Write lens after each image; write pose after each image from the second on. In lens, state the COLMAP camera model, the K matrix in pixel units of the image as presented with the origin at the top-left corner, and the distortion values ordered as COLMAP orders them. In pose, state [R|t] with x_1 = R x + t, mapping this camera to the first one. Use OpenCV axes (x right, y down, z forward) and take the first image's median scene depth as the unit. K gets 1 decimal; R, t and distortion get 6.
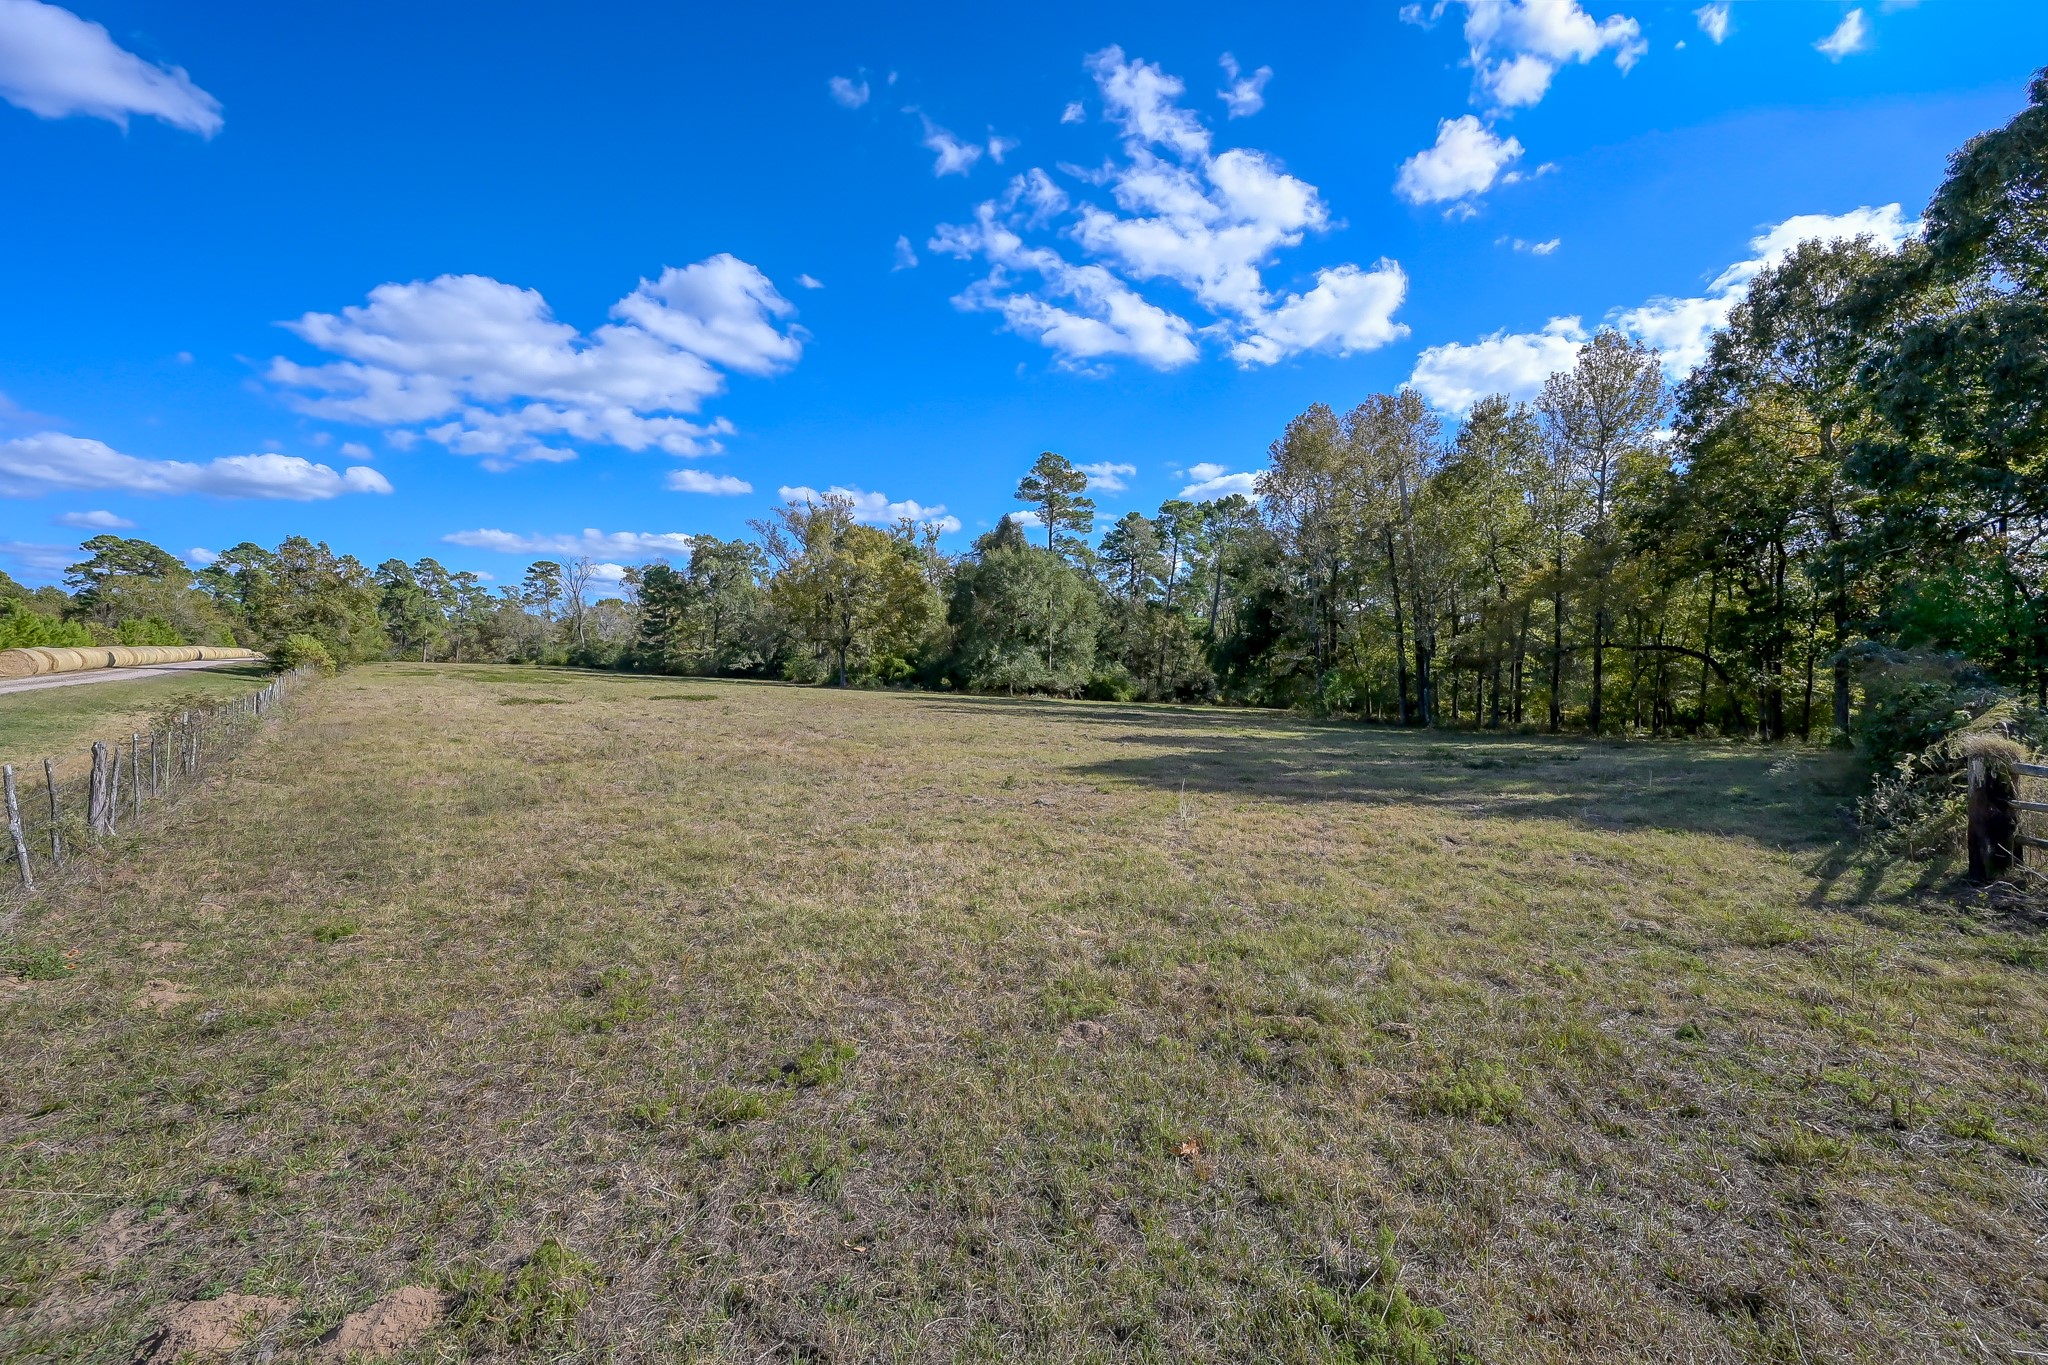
lens RADIAL K [[861.5, 0, 1024.7], [0, 861.5, 682.8], [0, 0, 1]] dist [-0.000095, 0.000019]
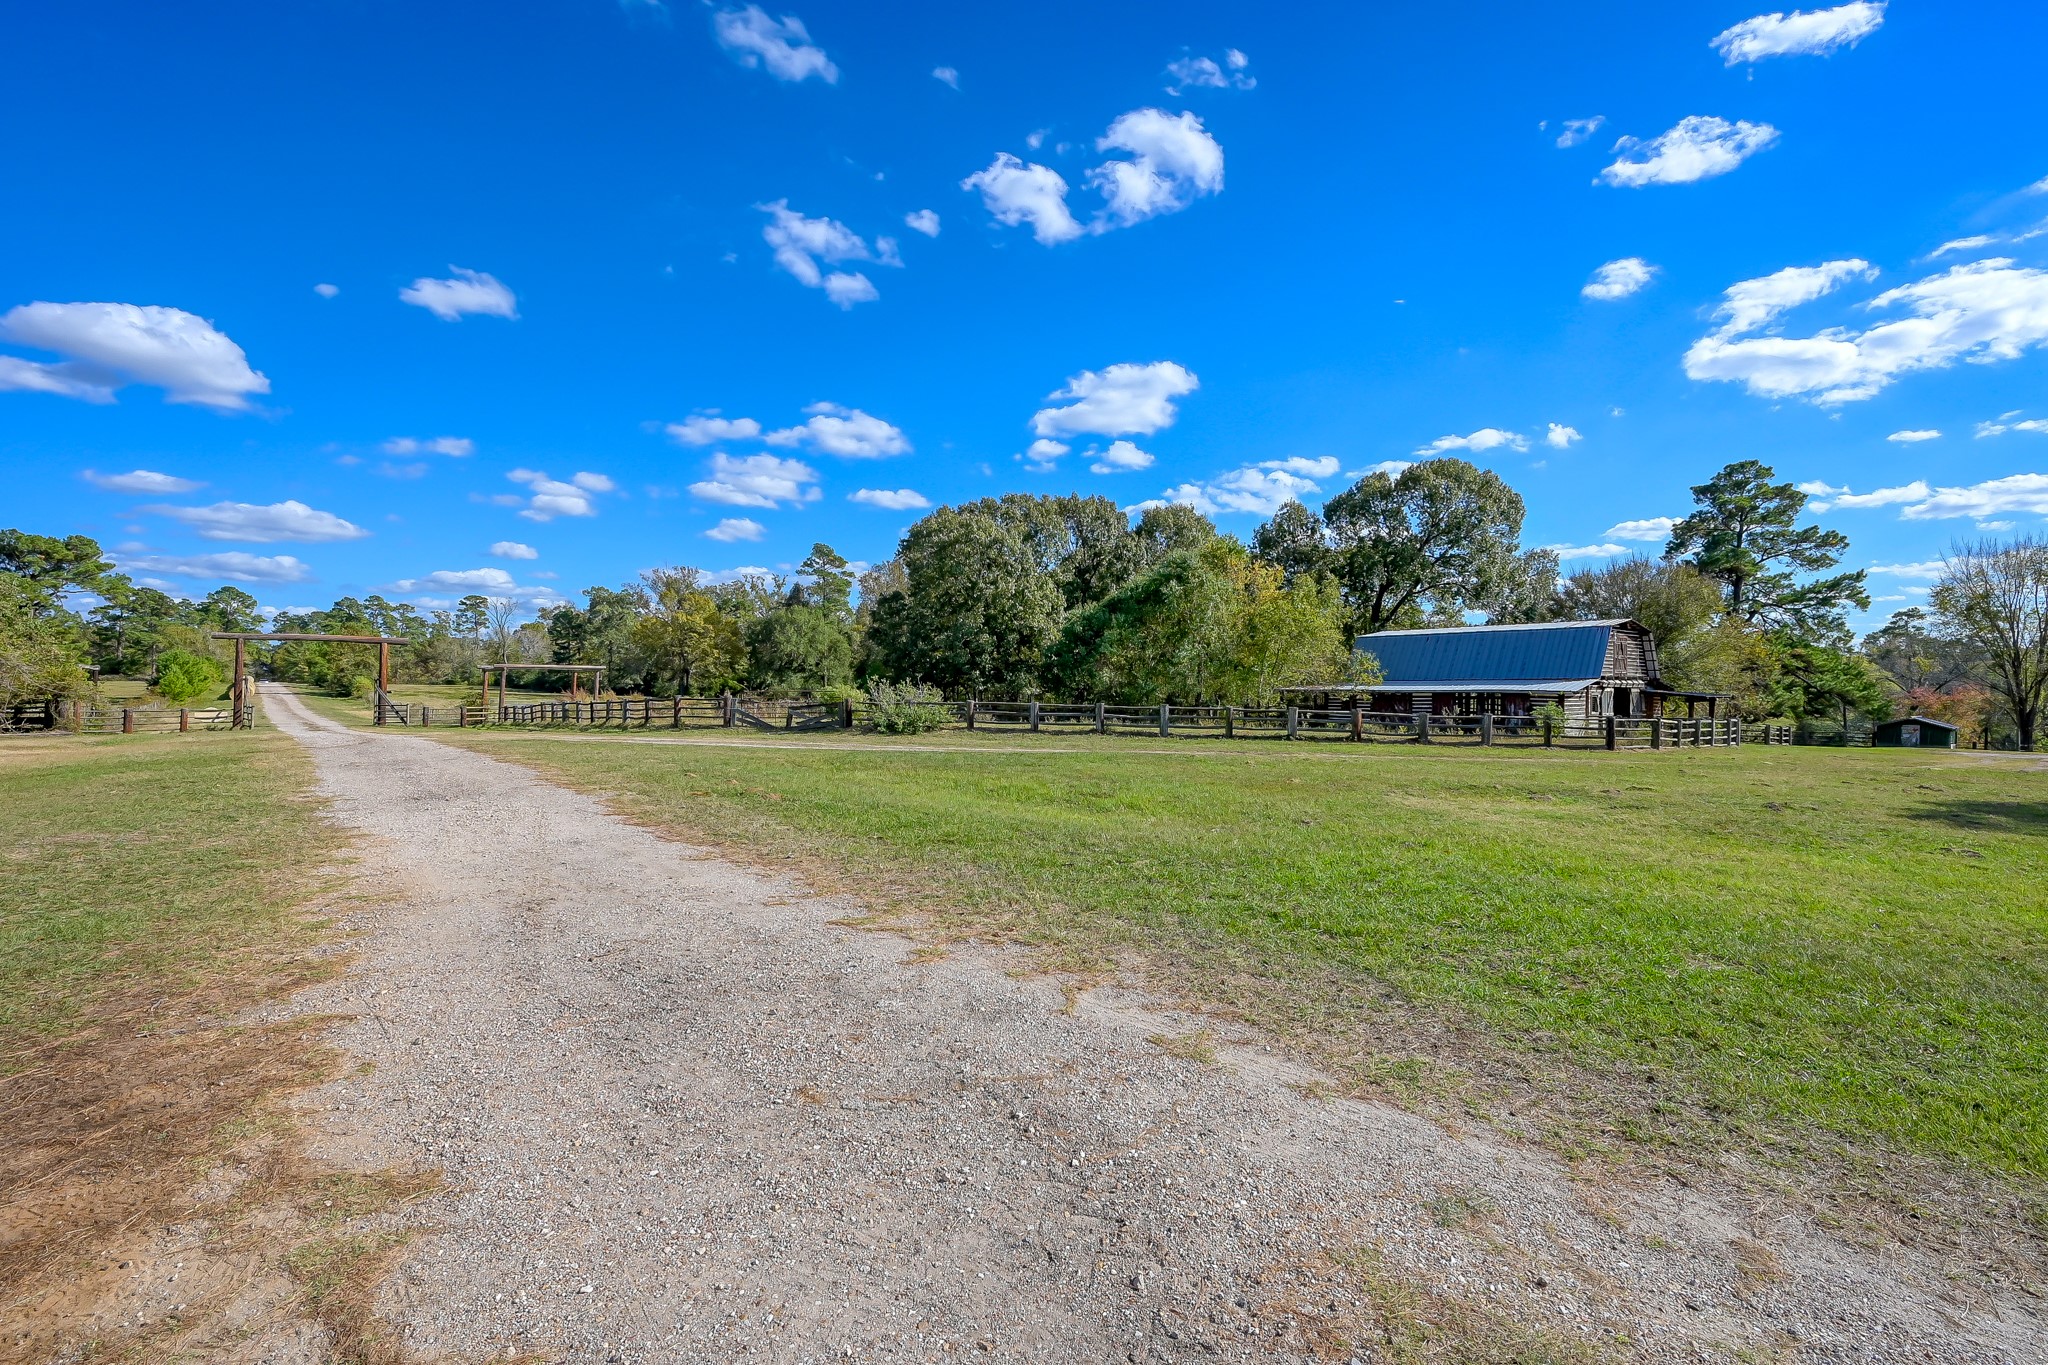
lens RADIAL K [[929.8, 0, 1021.8], [0, 929.8, 678.7], [0, 0, 1]] dist [-0.001114, -0.000176]
pose [[0.999591, -0.005401, 0.028075, 0.226119], [0.005950, 0.999792, -0.019520, 0.001099], [-0.027964, 0.019680, 0.999415, -0.422545]]
